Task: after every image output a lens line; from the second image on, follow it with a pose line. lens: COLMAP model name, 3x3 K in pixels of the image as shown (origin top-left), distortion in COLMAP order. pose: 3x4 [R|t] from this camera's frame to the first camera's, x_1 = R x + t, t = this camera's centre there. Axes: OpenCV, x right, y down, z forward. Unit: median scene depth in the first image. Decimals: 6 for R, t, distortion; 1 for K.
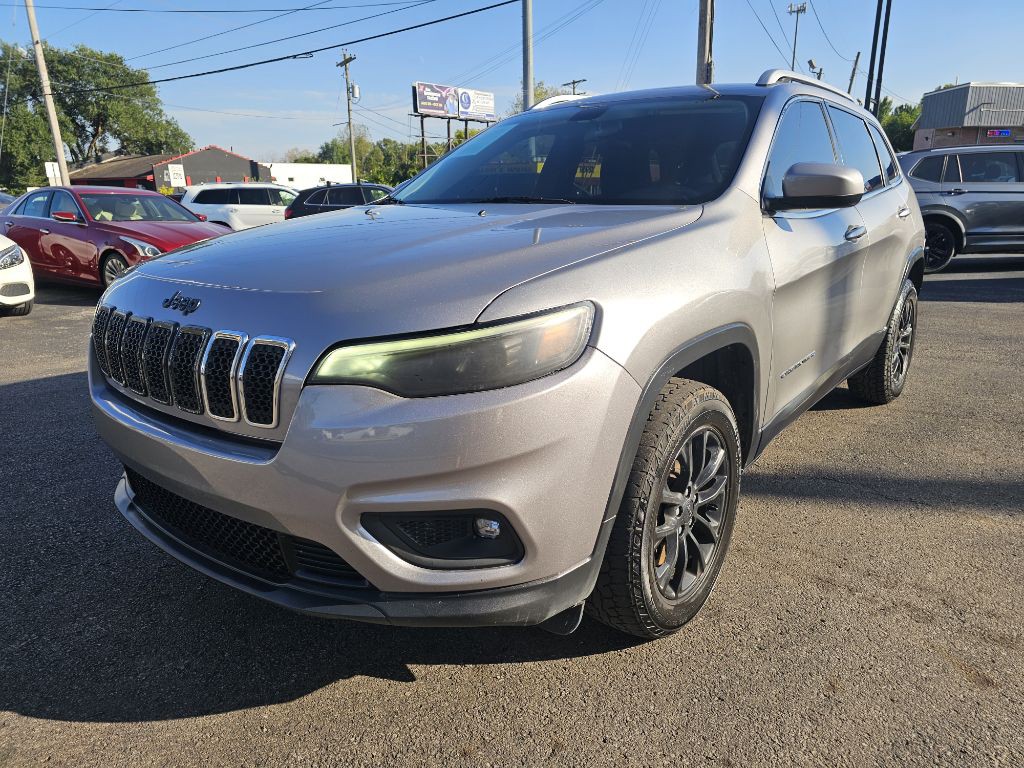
lens RADIAL K [[697.0, 0, 517.4], [0, 697.0, 386.0], [0, 0, 1]] dist [0.052461, -0.039764]
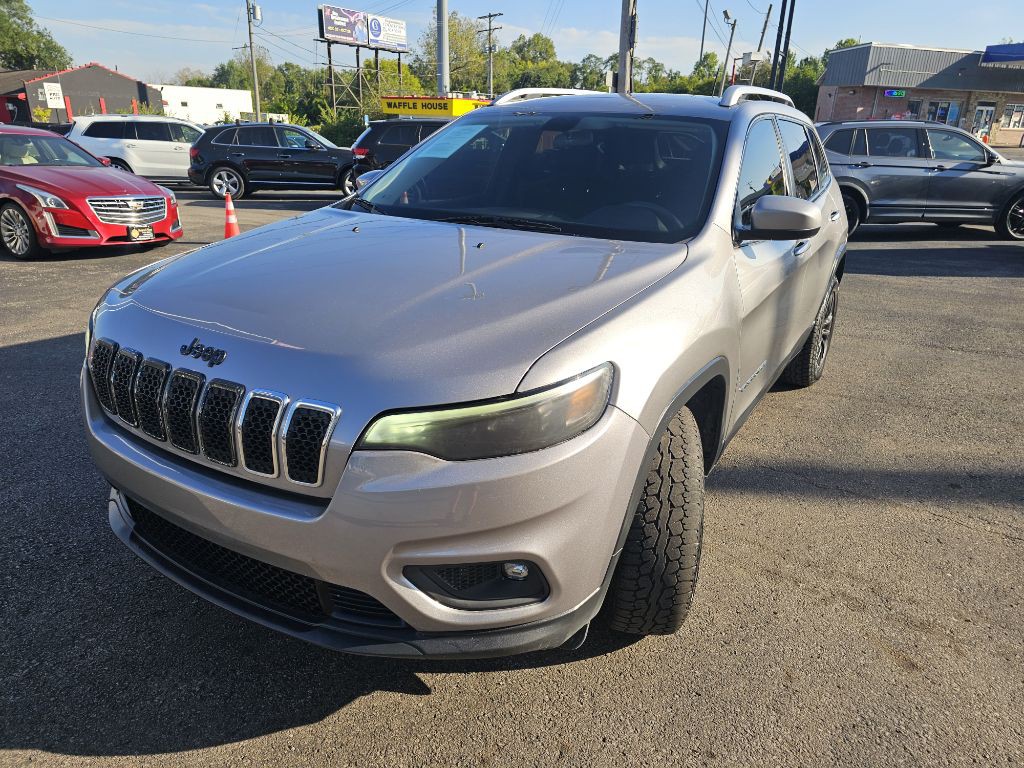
lens RADIAL K [[696.8, 0, 512.0], [0, 696.8, 384.0], [0, 0, 1]] dist [0.046482, -0.030366]
pose [[0.992975, -0.001644, 0.118310, -0.088565], [-0.007850, 0.996785, 0.079740, -0.088440], [-0.118061, -0.080109, 0.989770, -0.031291]]
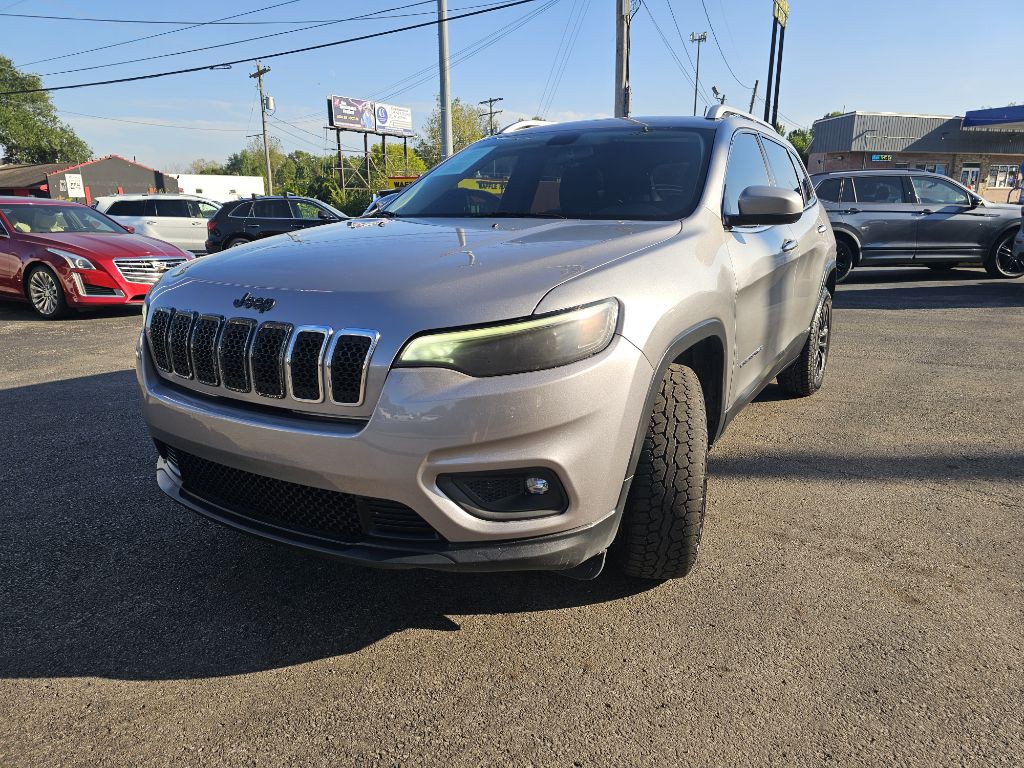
lens RADIAL K [[697.0, 0, 517.4], [0, 697.0, 386.0], [0, 0, 1]] dist [0.052461, -0.039764]
pose [[0.993225, -0.019605, 0.114540, -0.105353], [0.021907, 0.999582, -0.018880, 0.026493], [-0.114122, 0.021262, 0.993239, -0.099840]]
